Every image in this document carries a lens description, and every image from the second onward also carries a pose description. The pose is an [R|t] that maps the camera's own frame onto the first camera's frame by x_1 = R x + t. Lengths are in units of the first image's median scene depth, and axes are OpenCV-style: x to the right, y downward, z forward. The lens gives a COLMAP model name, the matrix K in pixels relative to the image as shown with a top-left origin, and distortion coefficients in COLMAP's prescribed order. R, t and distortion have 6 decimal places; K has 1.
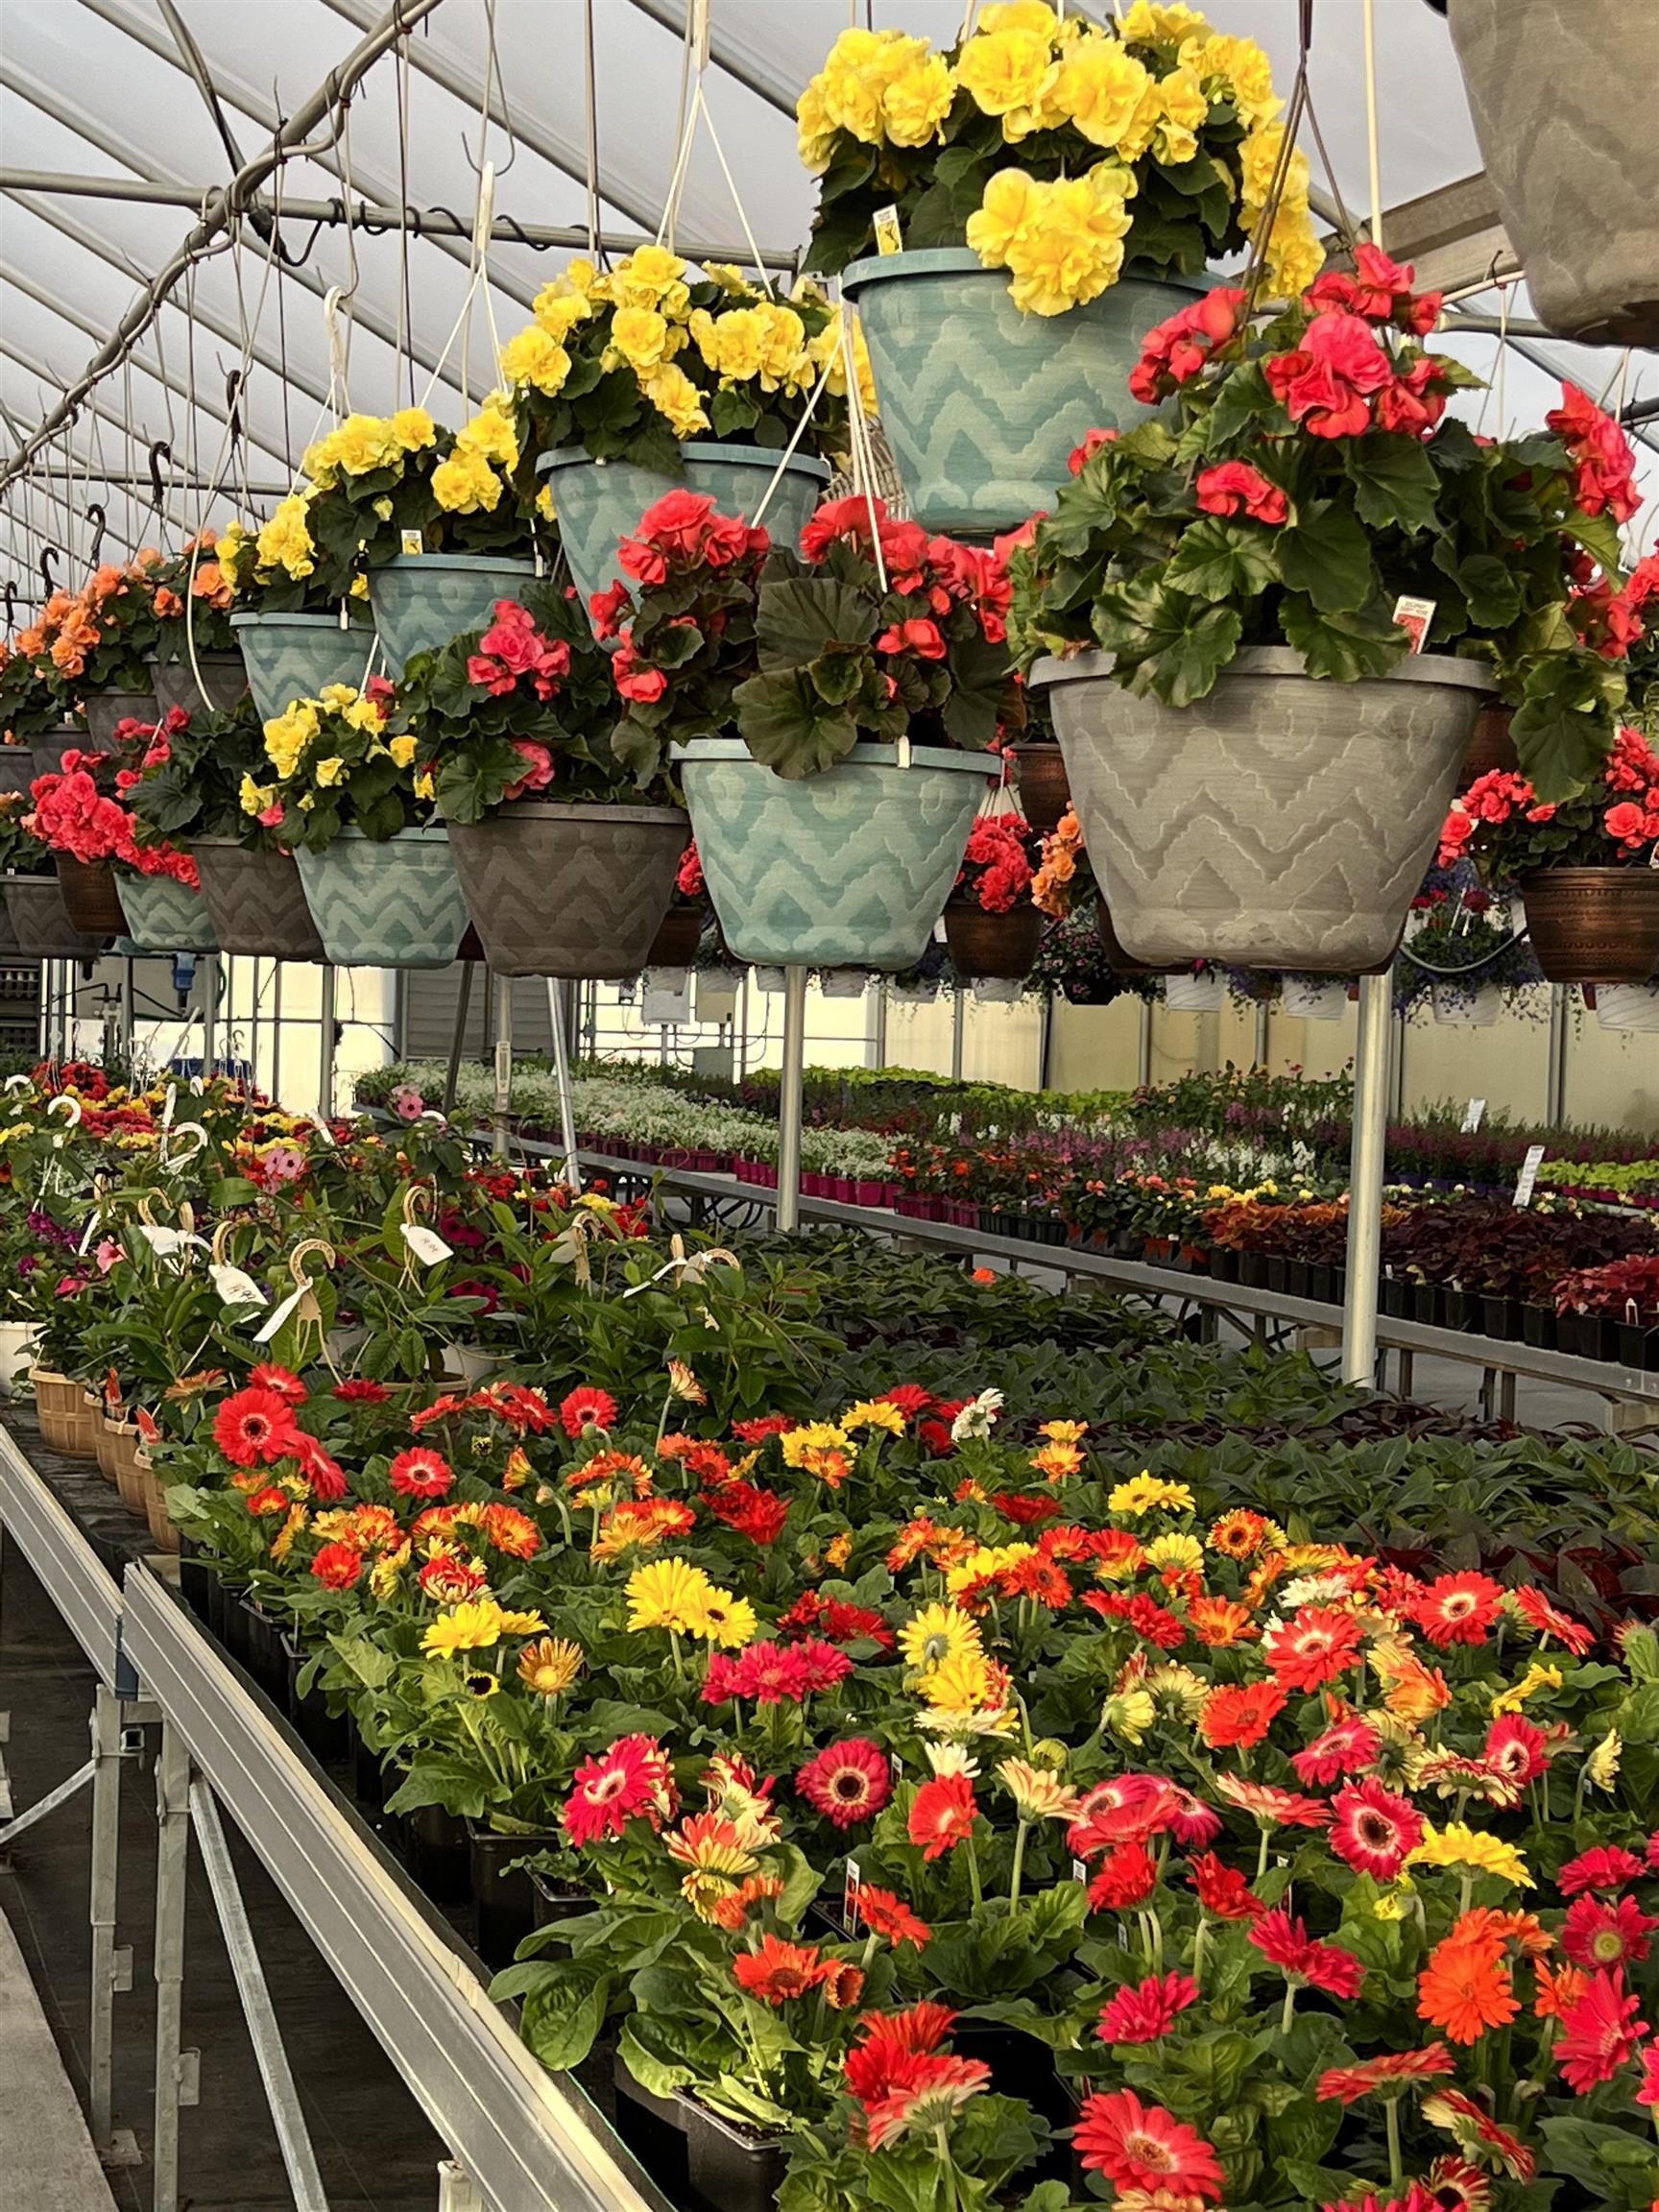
lens RADIAL K [[3770.1, 0, 829.5], [0, 3770.1, 1106.0], [0, 0, 1]] dist [0.242660, 0.015371]
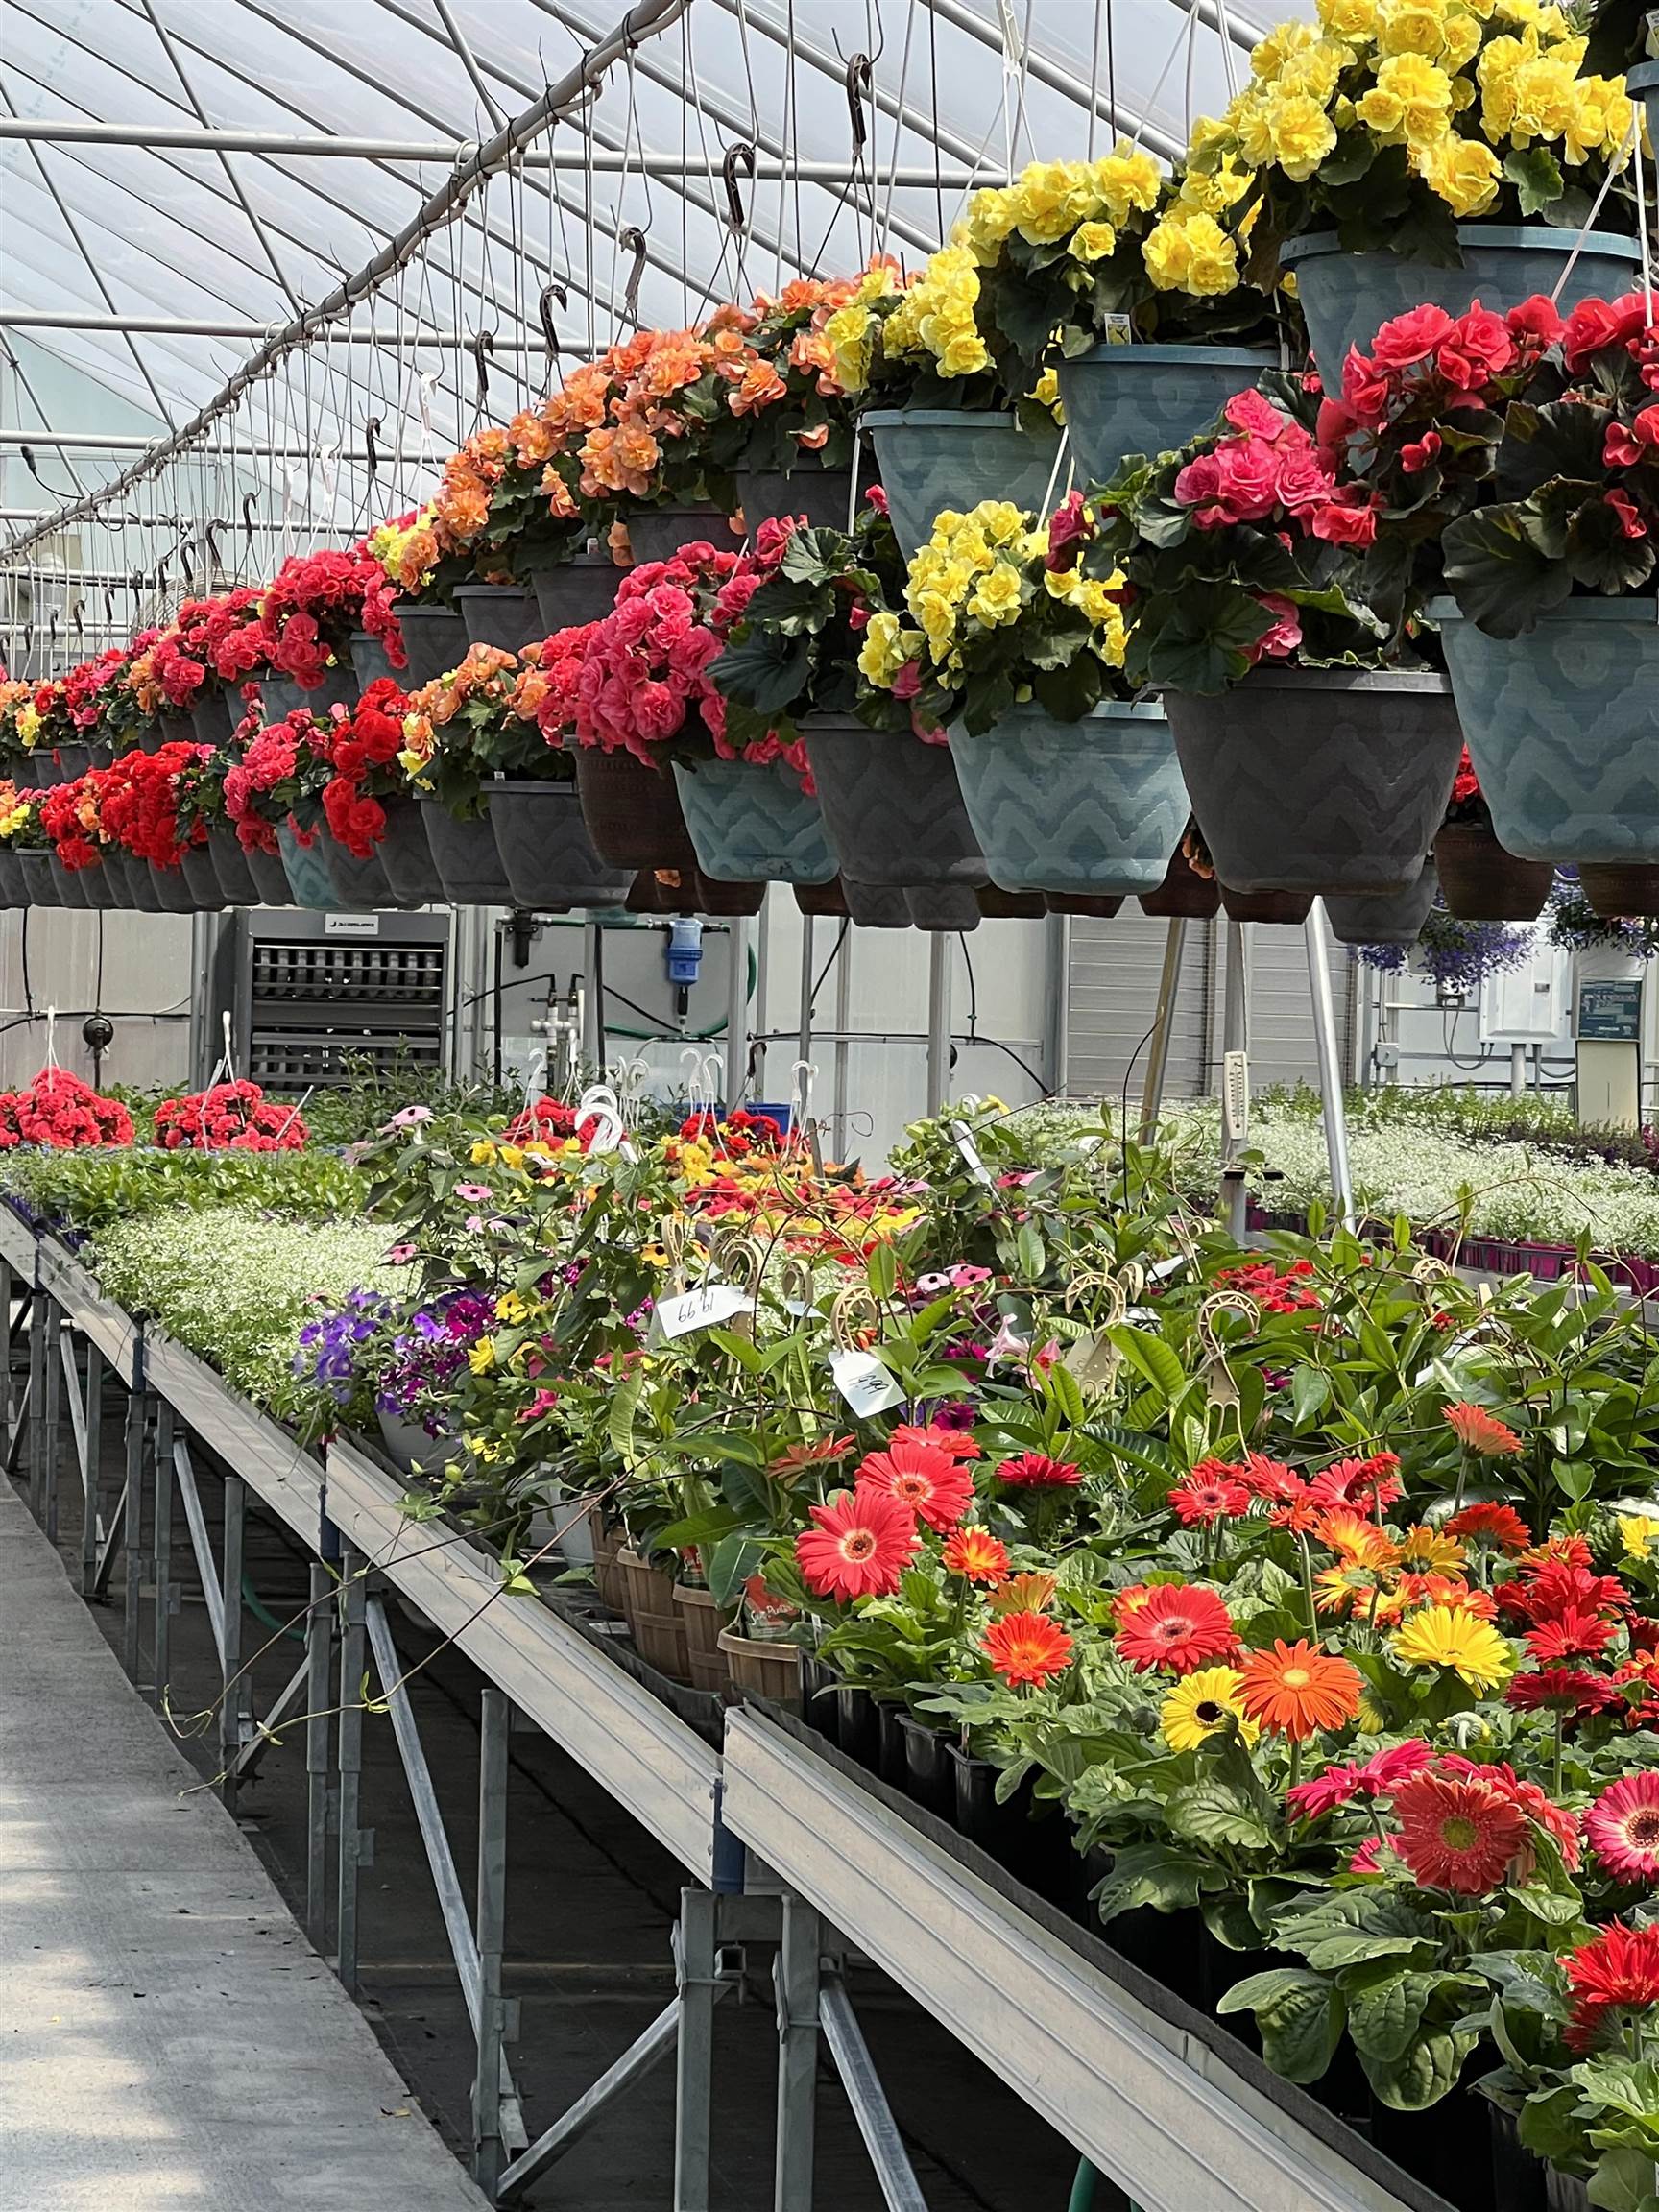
lens RADIAL K [[7095.7, 0, 830.9], [0, 7095.7, 1148.8], [0, 0, 1]] dist [-0.288376, 13.239032]
pose [[0.989748, 0.000863, -0.142824, 0.028138], [-0.002178, 0.999957, -0.009049, 0.022114], [0.142810, 0.009268, 0.989707, -0.320725]]
